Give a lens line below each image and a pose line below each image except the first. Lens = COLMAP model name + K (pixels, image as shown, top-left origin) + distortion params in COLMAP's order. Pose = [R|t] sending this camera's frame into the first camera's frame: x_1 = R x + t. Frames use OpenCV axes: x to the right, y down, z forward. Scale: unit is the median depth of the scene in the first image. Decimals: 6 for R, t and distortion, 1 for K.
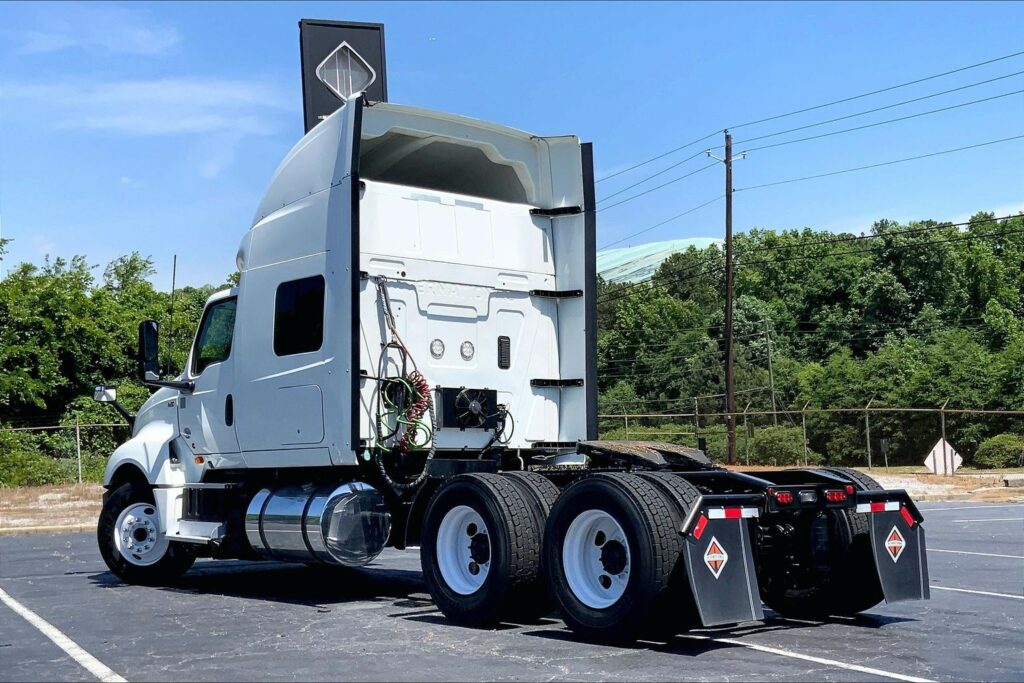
lens RADIAL K [[1321.4, 0, 512.0], [0, 1321.4, 341.5], [0, 0, 1]] dist [-0.032523, -0.031980]
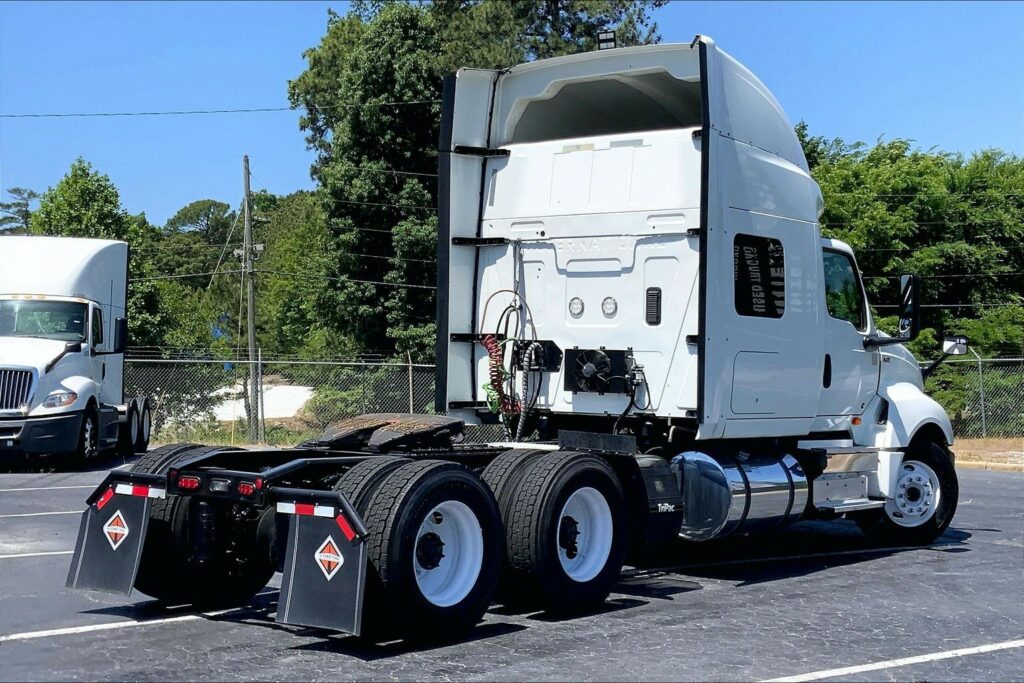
lens RADIAL K [[1381.6, 0, 512.0], [0, 1381.6, 341.5], [0, 0, 1]] dist [-0.015303, -0.000451]
pose [[0.250108, -0.005678, -0.968201, 0.912080], [0.070626, 0.997426, 0.012395, 0.014575], [0.965639, -0.071480, 0.249865, 0.723165]]
